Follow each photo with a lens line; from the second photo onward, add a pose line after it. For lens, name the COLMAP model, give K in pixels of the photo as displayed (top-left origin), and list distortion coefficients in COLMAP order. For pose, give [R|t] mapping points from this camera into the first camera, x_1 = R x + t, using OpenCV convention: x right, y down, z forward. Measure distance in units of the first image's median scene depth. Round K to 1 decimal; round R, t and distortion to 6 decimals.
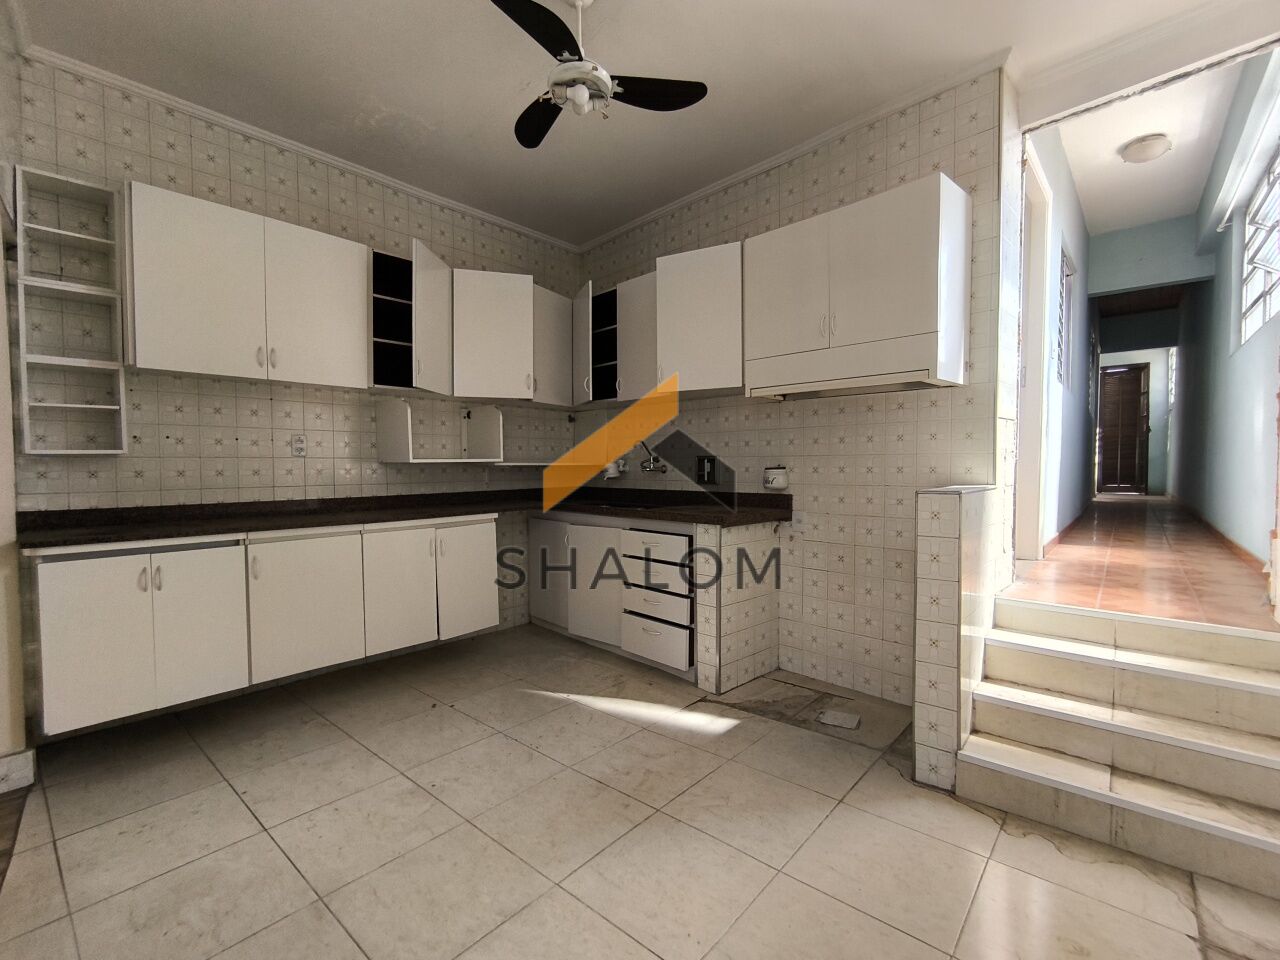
lens RADIAL K [[593.0, 0, 642.7], [0, 593.0, 479.6], [0, 0, 1]] dist [0.001946, 0.000301]
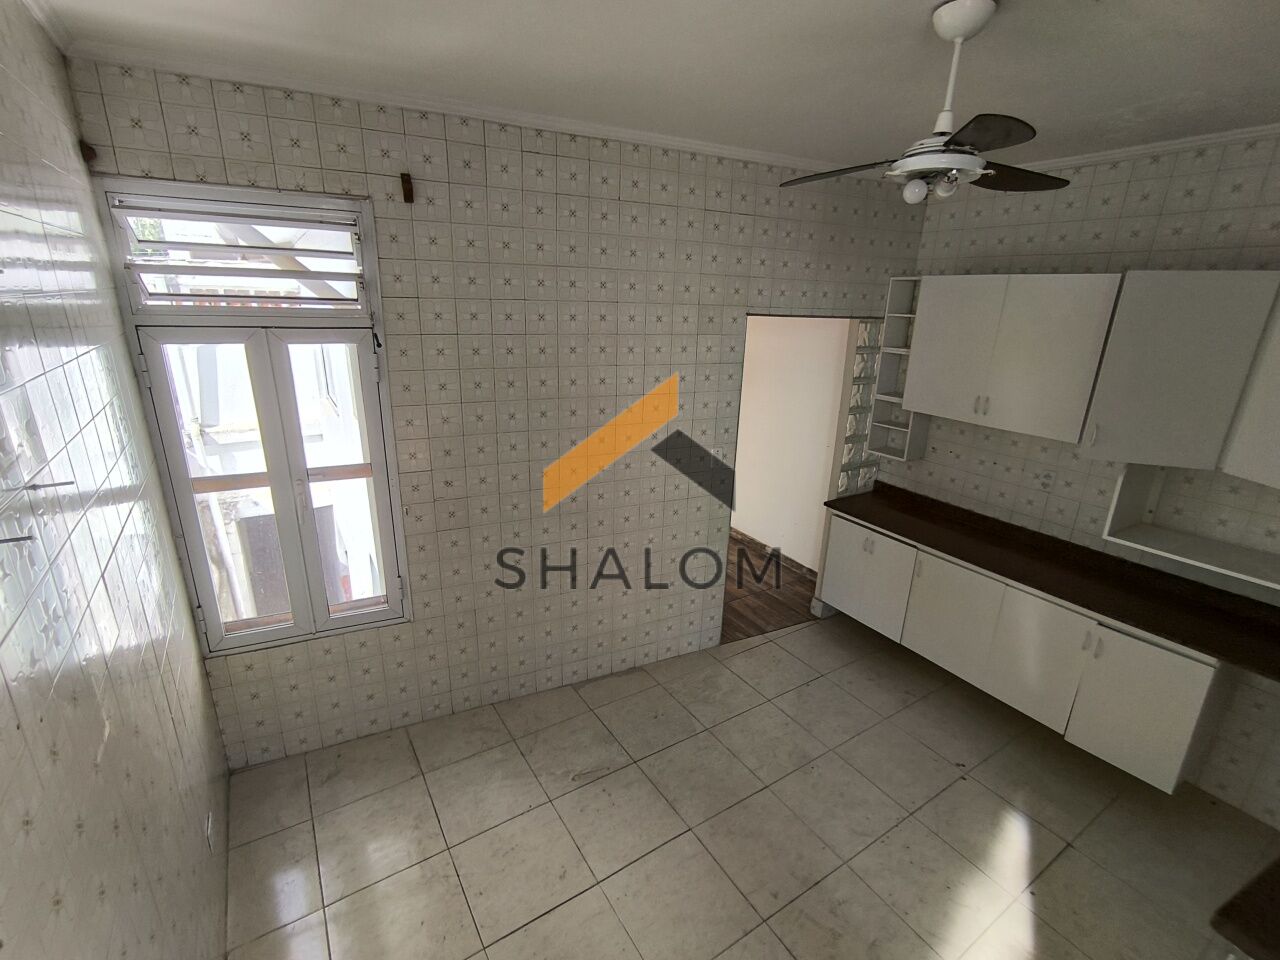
lens RADIAL K [[593.0, 0, 642.9], [0, 593.0, 482.3], [0, 0, 1]] dist [0.001946, 0.000301]
pose [[-0.269129, 0.296794, -0.916233, 0.607418], [-0.051814, 0.945493, 0.321492, -0.393825], [0.961709, 0.133997, -0.239082, 0.665920]]
